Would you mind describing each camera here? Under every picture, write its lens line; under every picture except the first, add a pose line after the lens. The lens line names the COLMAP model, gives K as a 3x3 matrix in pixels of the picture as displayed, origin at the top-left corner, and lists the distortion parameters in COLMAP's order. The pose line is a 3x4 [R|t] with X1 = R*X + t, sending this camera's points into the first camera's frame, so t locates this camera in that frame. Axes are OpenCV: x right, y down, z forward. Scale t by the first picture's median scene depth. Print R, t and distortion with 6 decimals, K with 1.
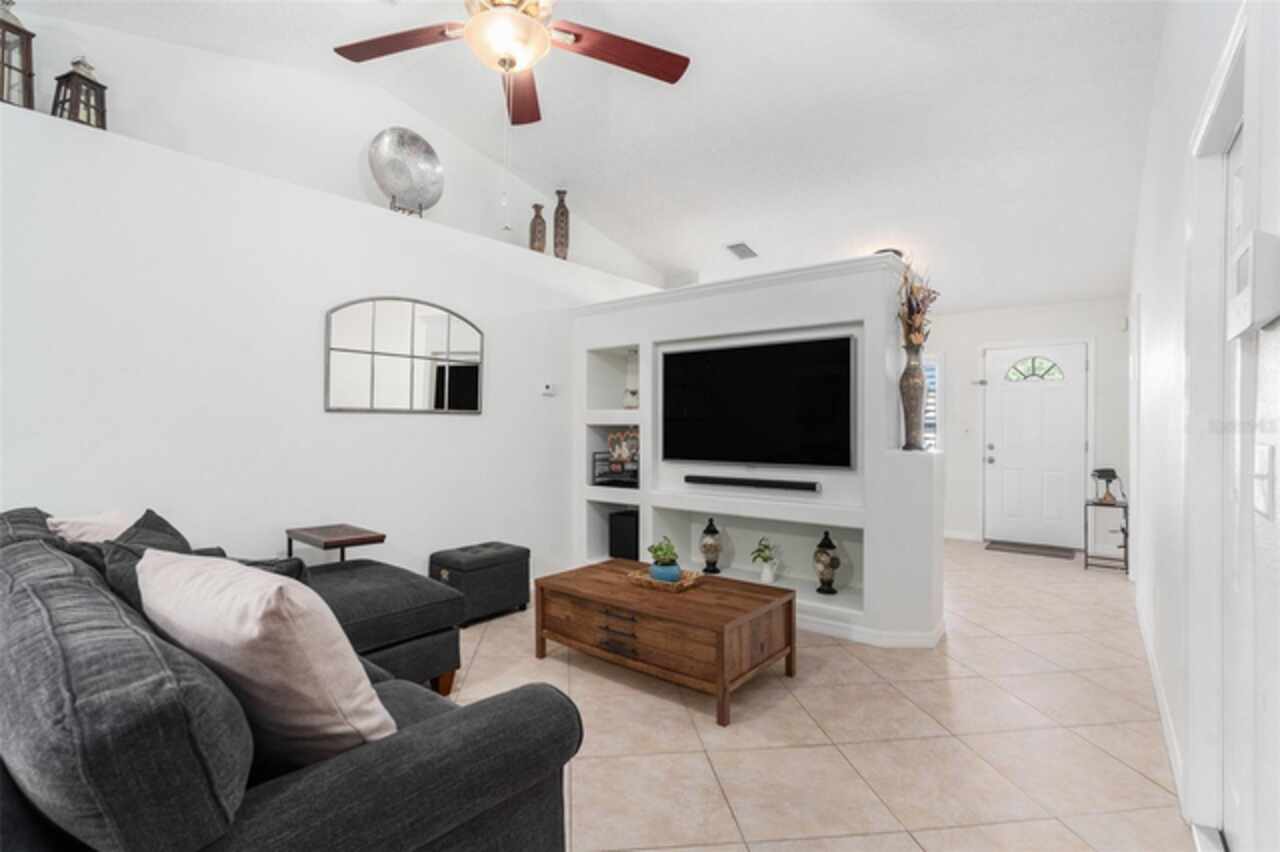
lens RADIAL K [[603.4, 0, 635.9], [0, 603.4, 429.9], [0, 0, 1]] dist [-0.064538, 0.001872]
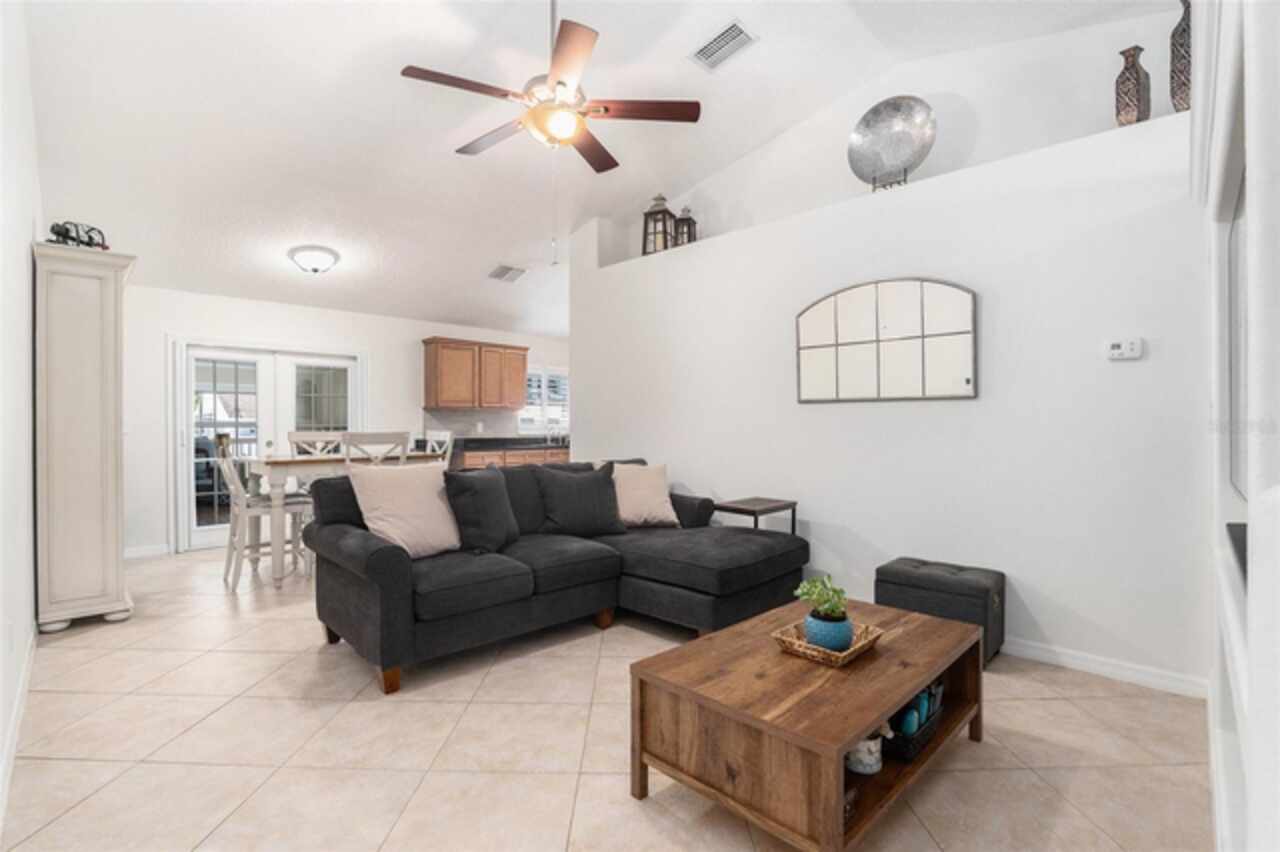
lens RADIAL K [[603.4, 0, 635.9], [0, 603.4, 429.9], [0, 0, 1]] dist [-0.064538, 0.001872]
pose [[-0.127811, 0.005625, -0.991783, 0.516821], [-0.001075, 0.999983, 0.005810, 0.011264], [0.991798, 0.001809, -0.127803, 0.628998]]
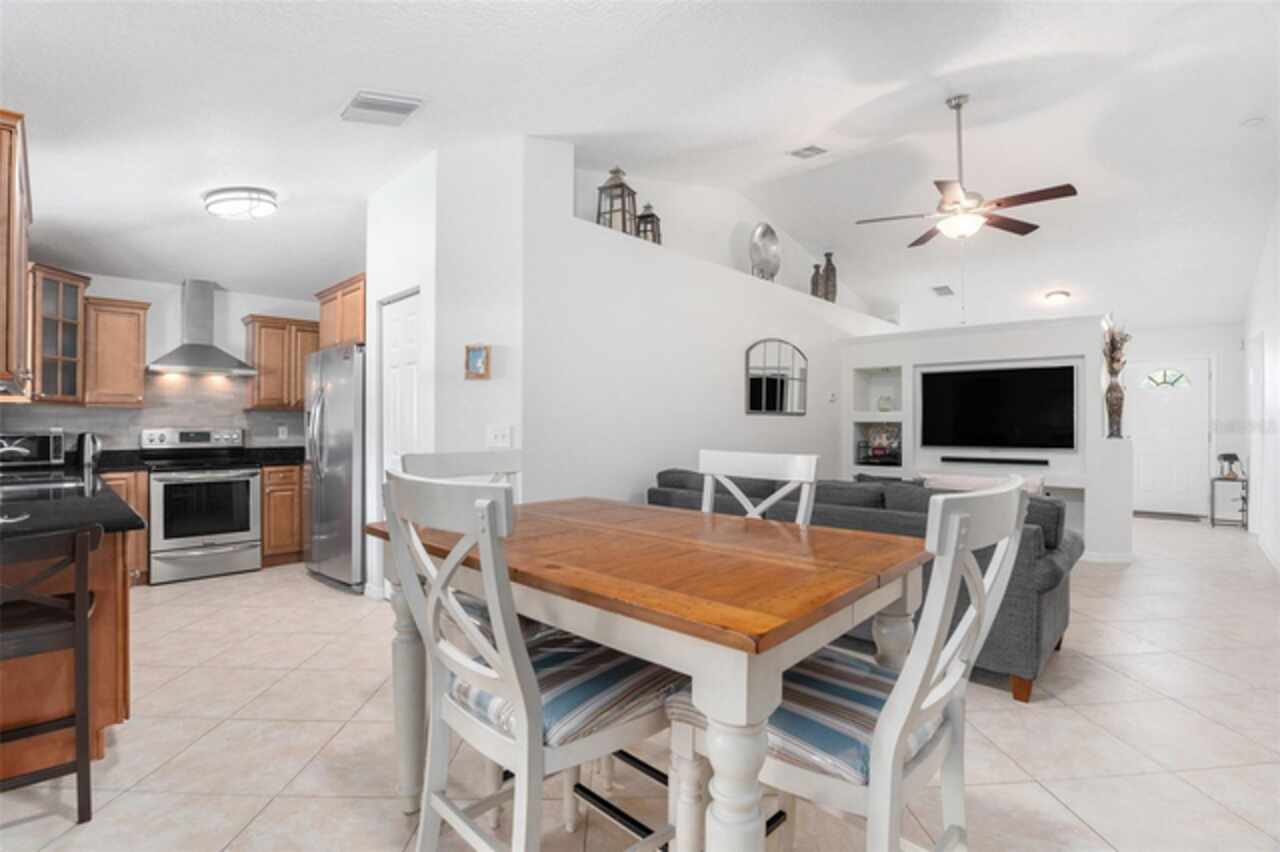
lens RADIAL K [[603.4, 0, 635.9], [0, 603.4, 429.9], [0, 0, 1]] dist [-0.064538, 0.001872]
pose [[0.996807, -0.001483, -0.079839, -0.519260], [0.001974, 0.999980, 0.006072, 0.000485], [0.079829, -0.006210, 0.996789, -0.470355]]
